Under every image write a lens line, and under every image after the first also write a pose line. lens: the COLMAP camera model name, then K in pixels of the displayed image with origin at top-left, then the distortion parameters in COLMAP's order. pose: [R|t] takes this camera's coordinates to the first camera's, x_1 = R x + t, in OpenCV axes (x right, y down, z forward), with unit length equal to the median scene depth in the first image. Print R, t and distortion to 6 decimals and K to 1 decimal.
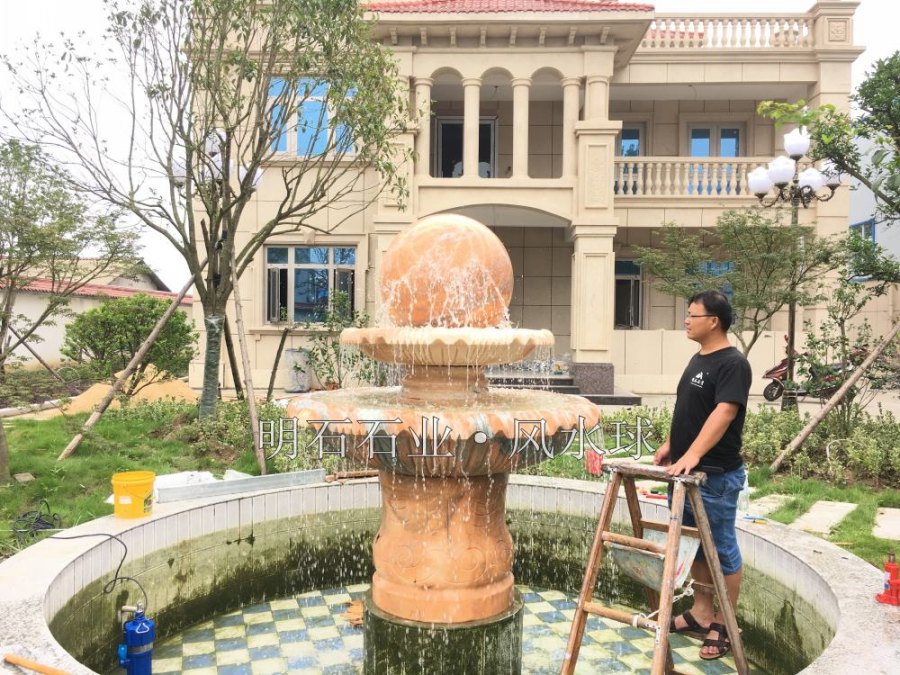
lens RADIAL K [[768.3, 0, 450.0], [0, 768.3, 337.5], [0, 0, 1]] dist [0.097110, -0.141269]
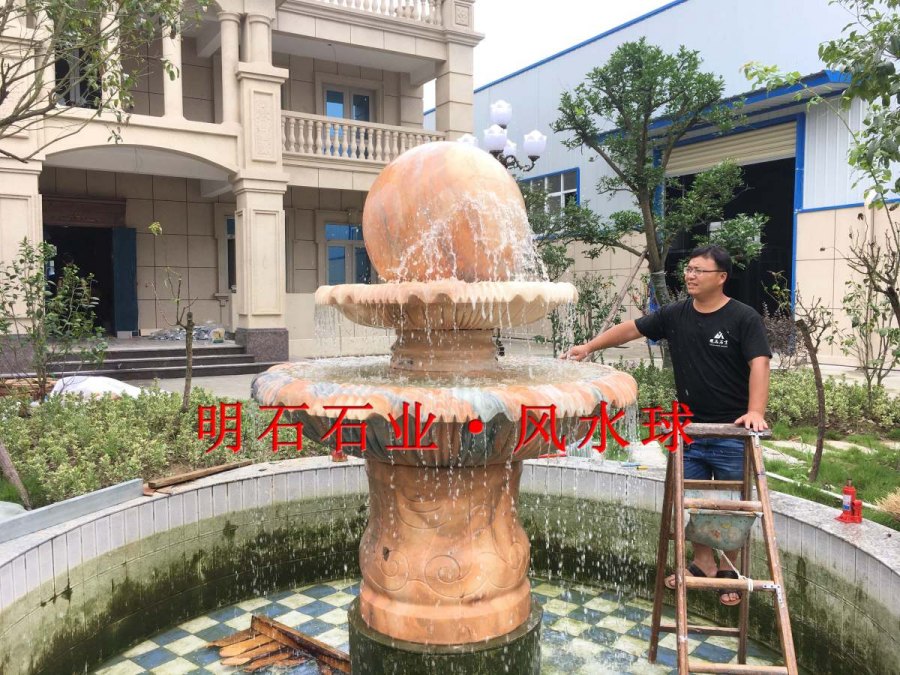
lens RADIAL K [[768.3, 0, 450.0], [0, 768.3, 337.5], [0, 0, 1]] dist [0.097110, -0.141269]
pose [[0.842657, -0.042175, 0.536796, -0.130824], [0.018505, 0.998607, 0.049411, 0.001479], [-0.538132, -0.031703, 0.842264, 0.091793]]
